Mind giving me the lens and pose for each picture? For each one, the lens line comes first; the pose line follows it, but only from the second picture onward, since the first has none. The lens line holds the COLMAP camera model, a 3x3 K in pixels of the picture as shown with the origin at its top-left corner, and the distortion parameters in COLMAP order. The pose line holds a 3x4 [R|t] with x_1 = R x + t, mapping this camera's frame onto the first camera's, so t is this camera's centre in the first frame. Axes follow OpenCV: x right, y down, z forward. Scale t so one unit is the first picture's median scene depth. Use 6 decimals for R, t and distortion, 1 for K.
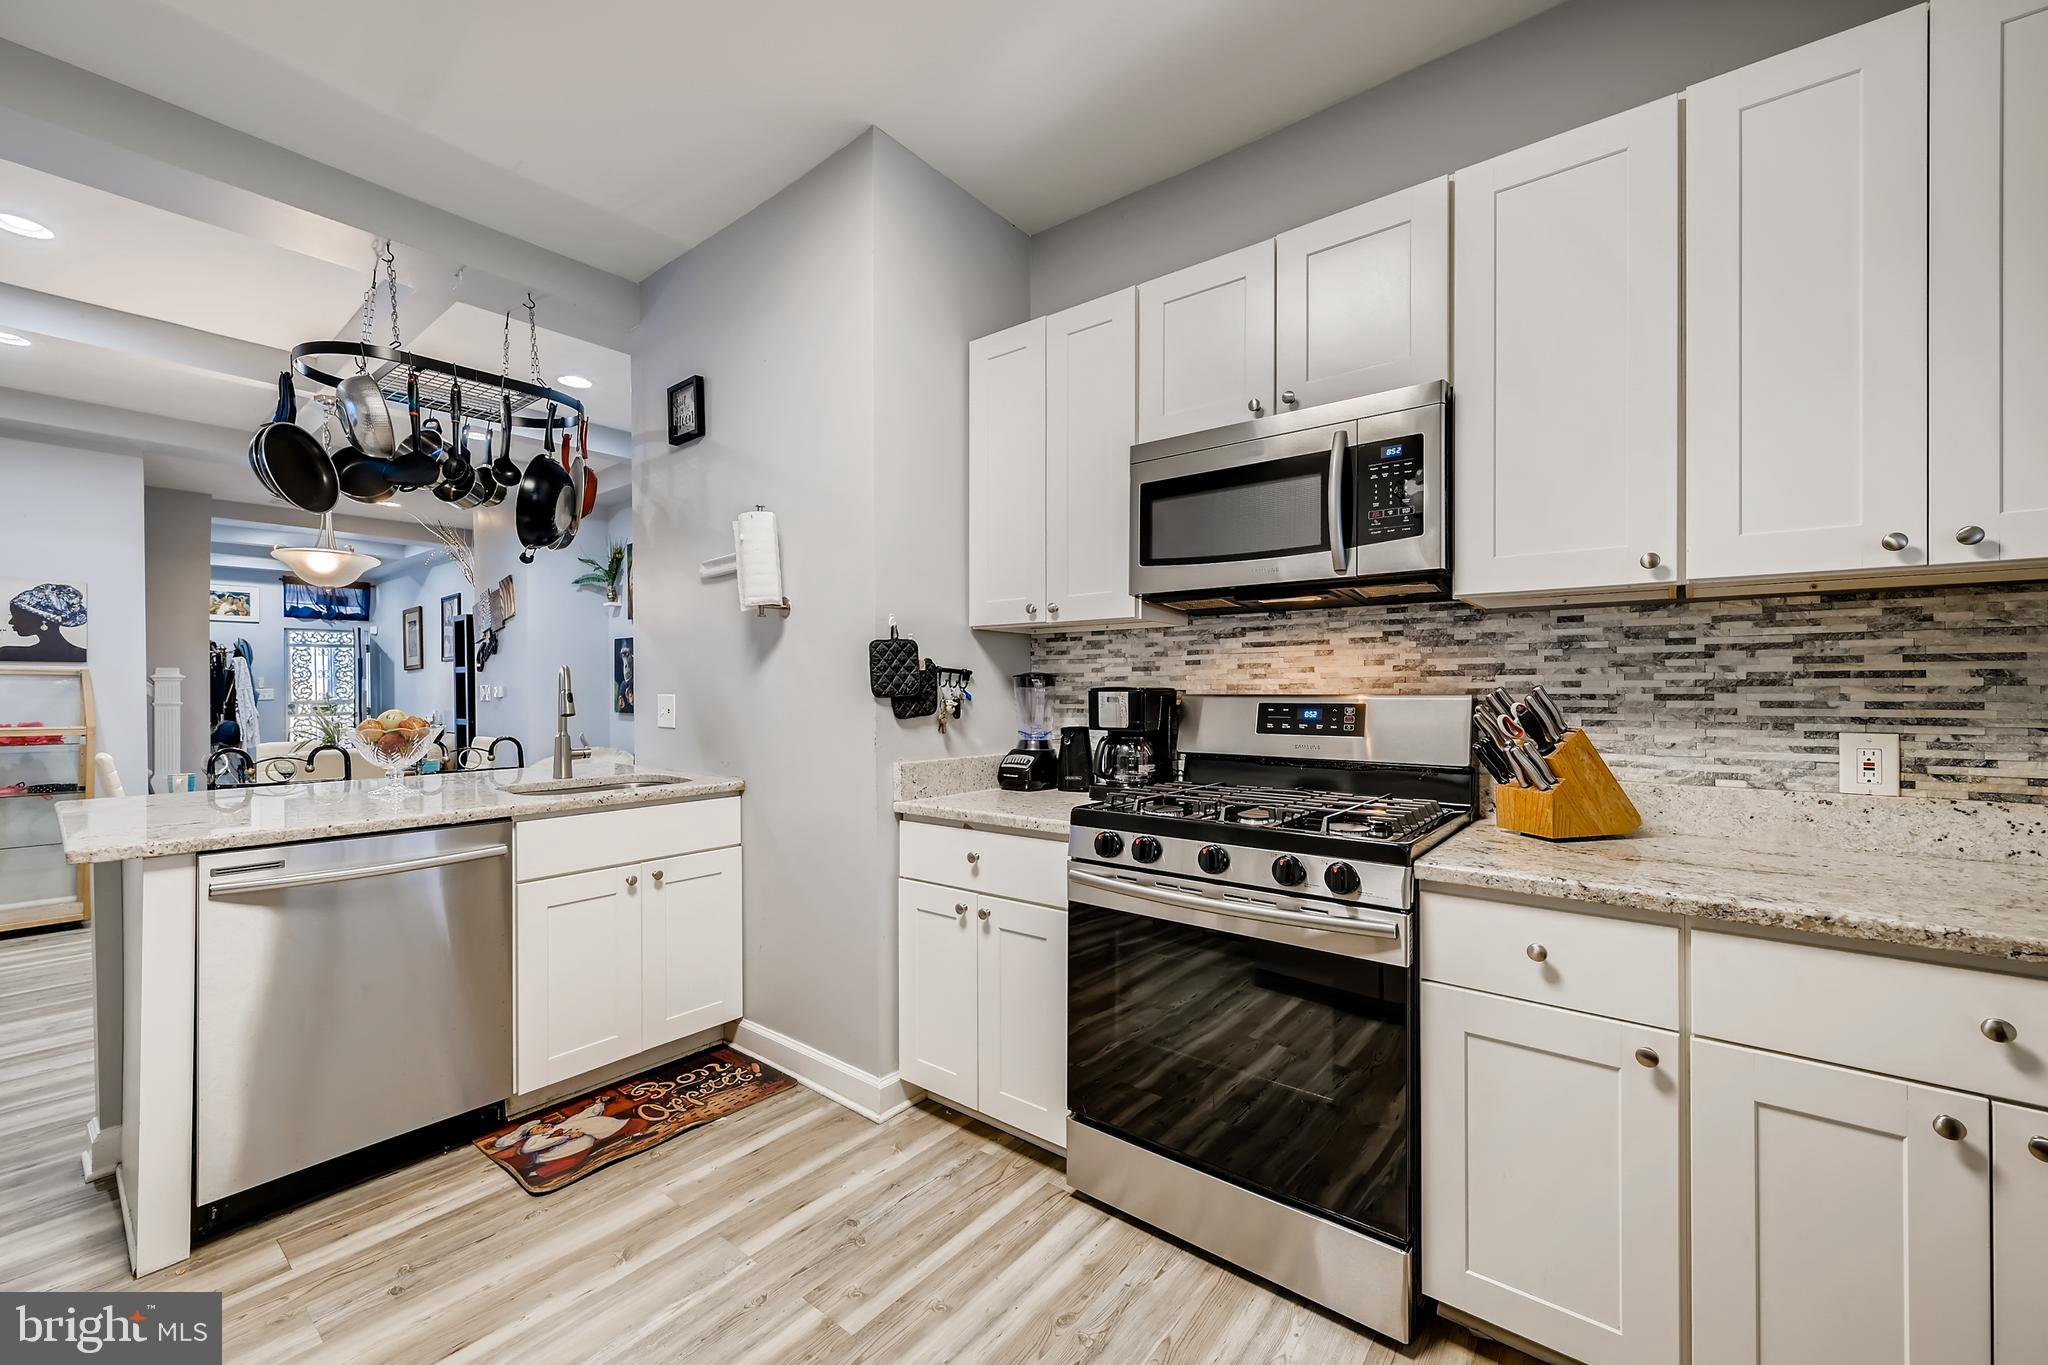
lens RADIAL K [[818.4, 0, 1028.4], [0, 818.4, 689.5], [0, 0, 1]] dist [-0.001195, 0.000818]
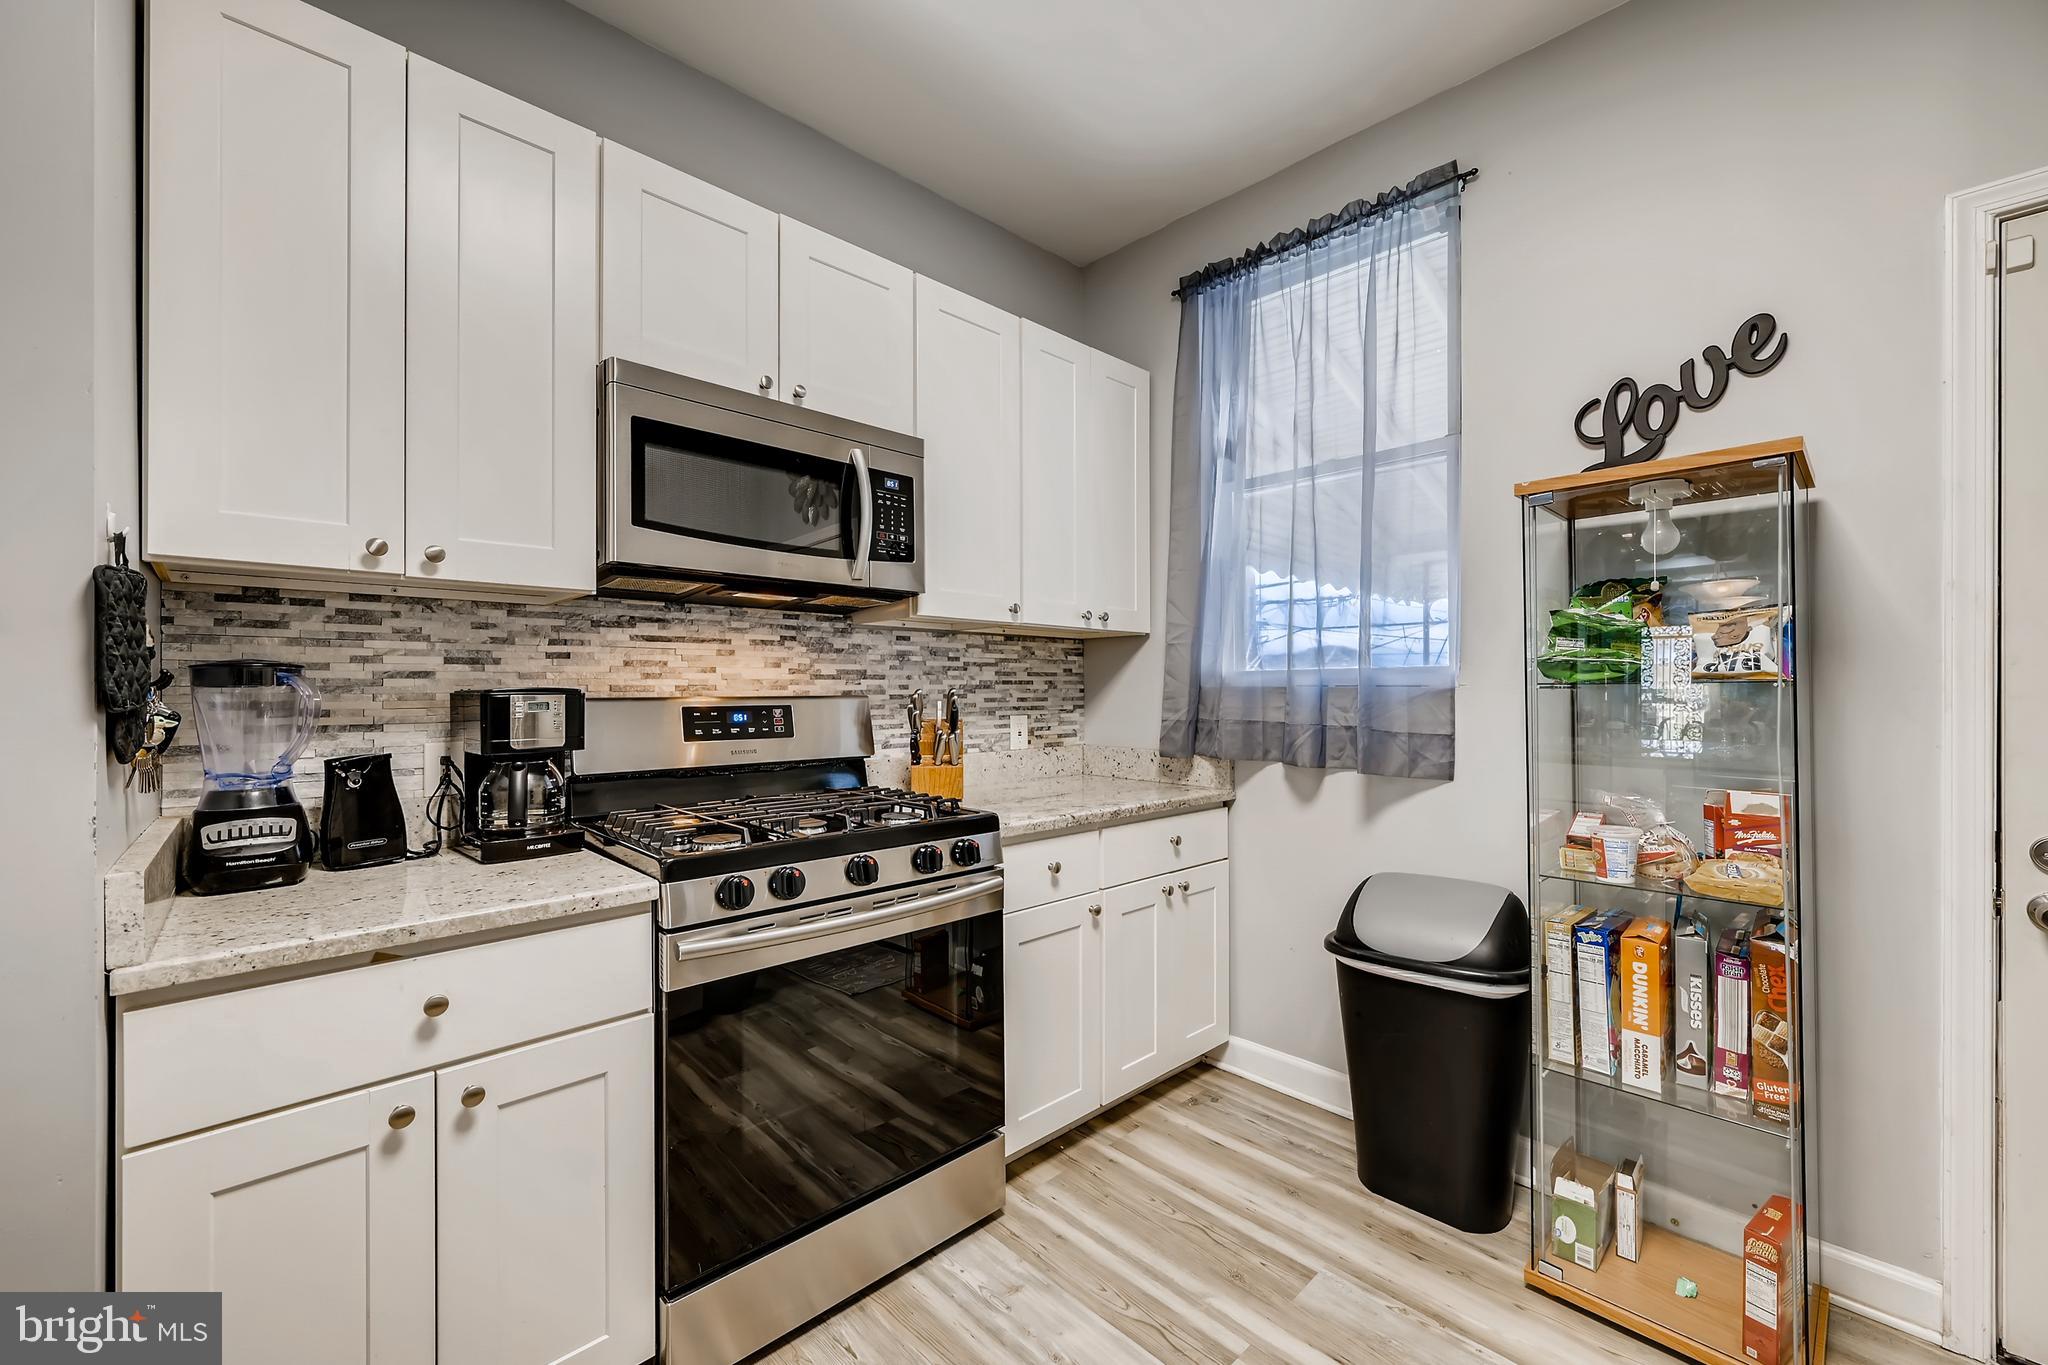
lens RADIAL K [[818.4, 0, 1018.6], [0, 818.4, 686.3], [0, 0, 1]] dist [-0.001195, 0.000818]
pose [[0.135188, 0.005576, 0.990804, -0.502138], [0.001795, 0.999981, -0.005873, 0.000255], [-0.990818, 0.002572, 0.135176, 0.502721]]
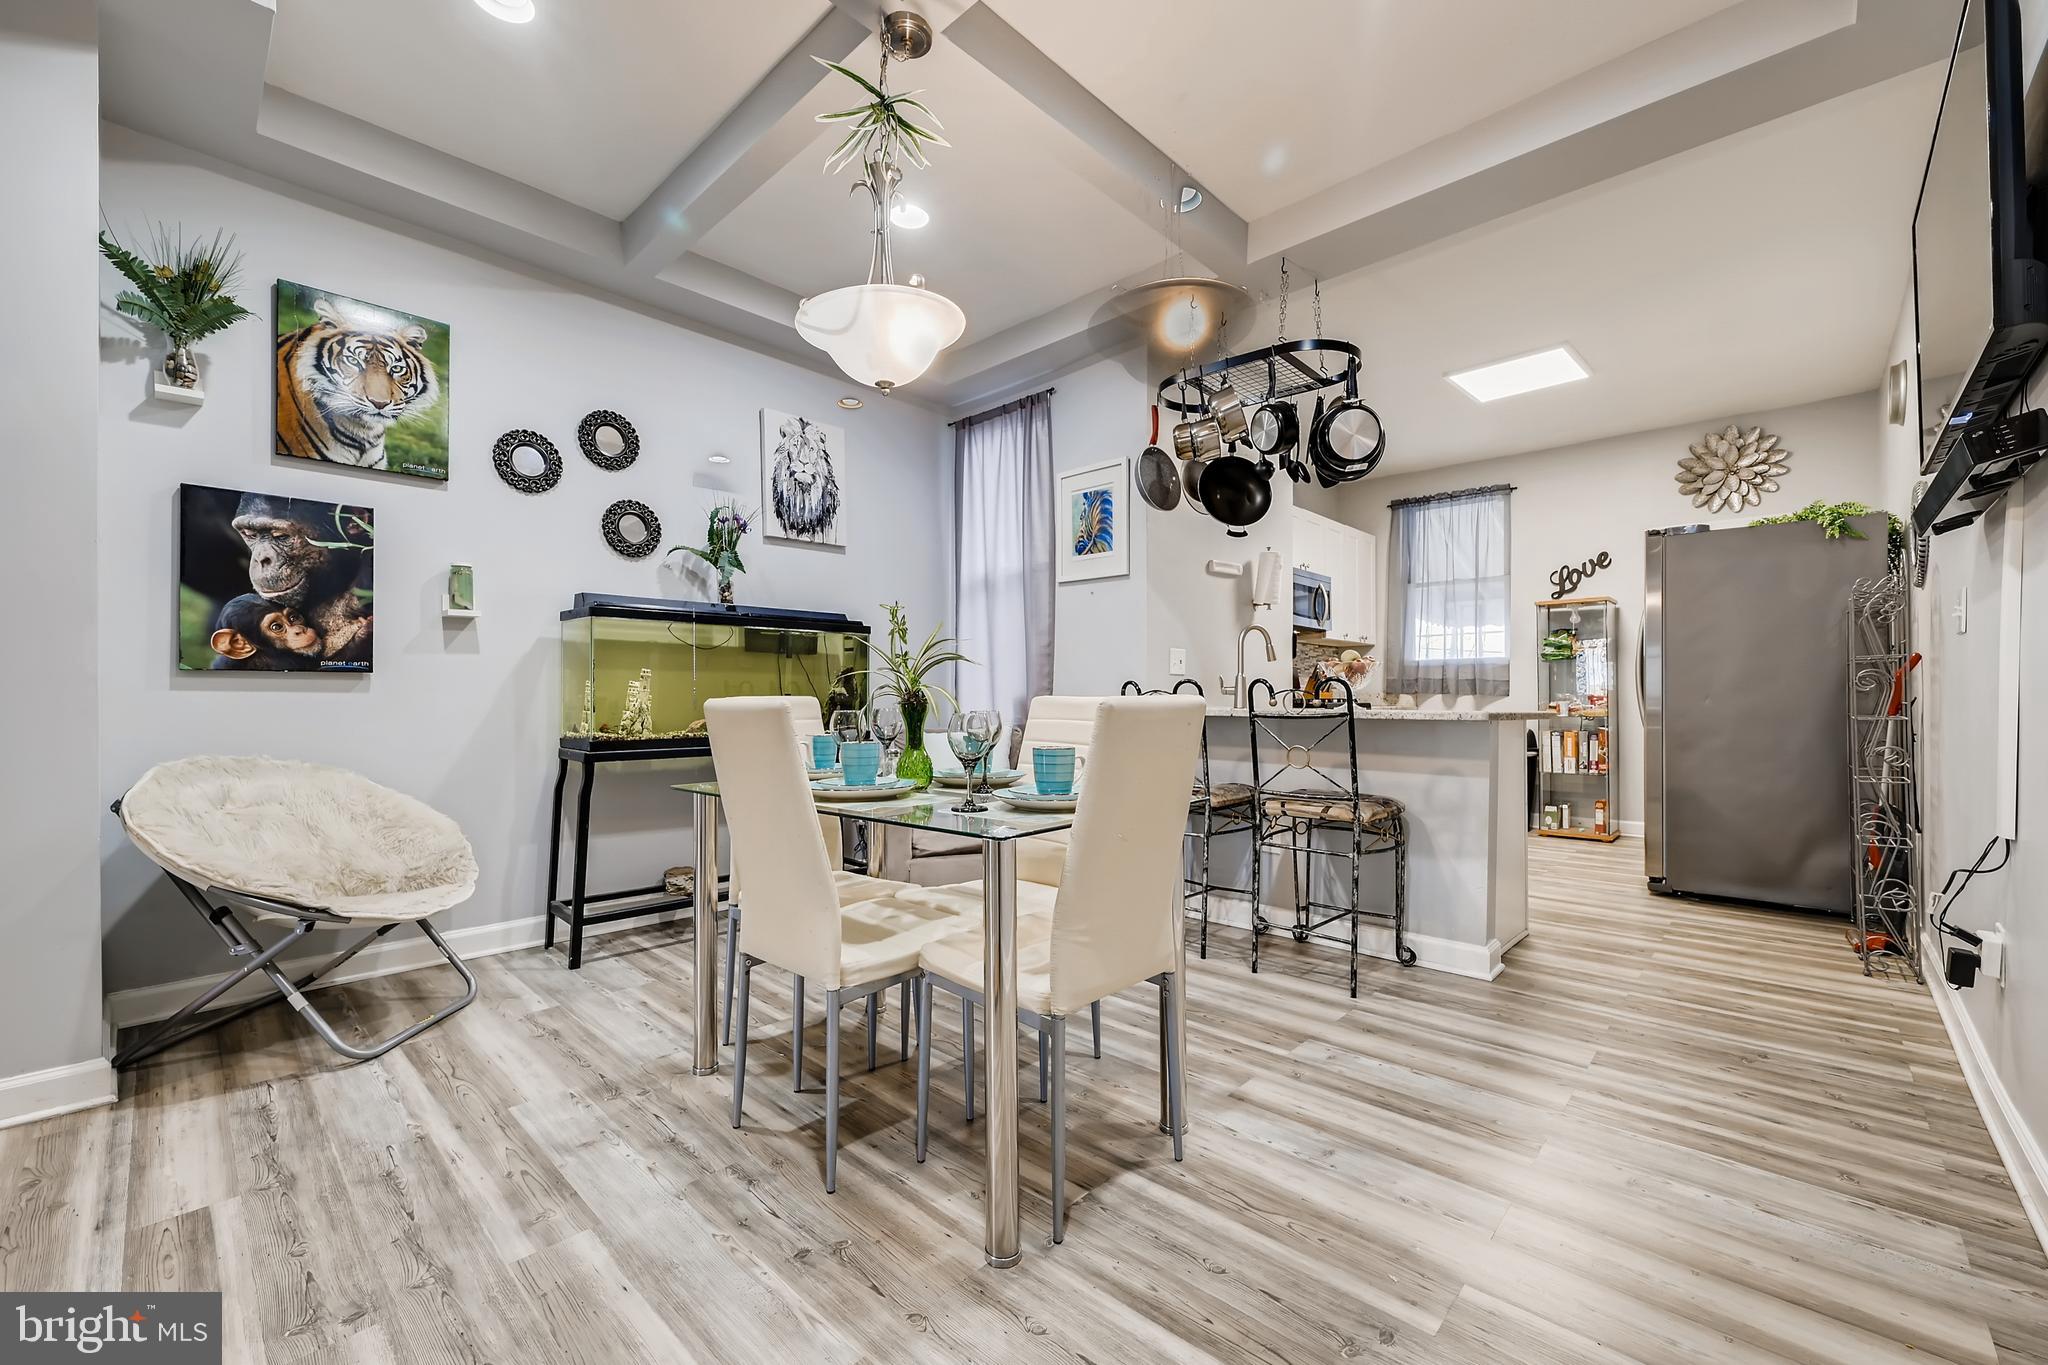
lens RADIAL K [[818.4, 0, 1023.4], [0, 818.4, 699.3], [0, 0, 1]] dist [-0.001195, 0.000818]
pose [[0.079341, 0.002987, 0.996843, -2.352103], [0.002116, 0.999993, -0.003165, 0.118944], [-0.996845, 0.002360, 0.079334, 1.531154]]
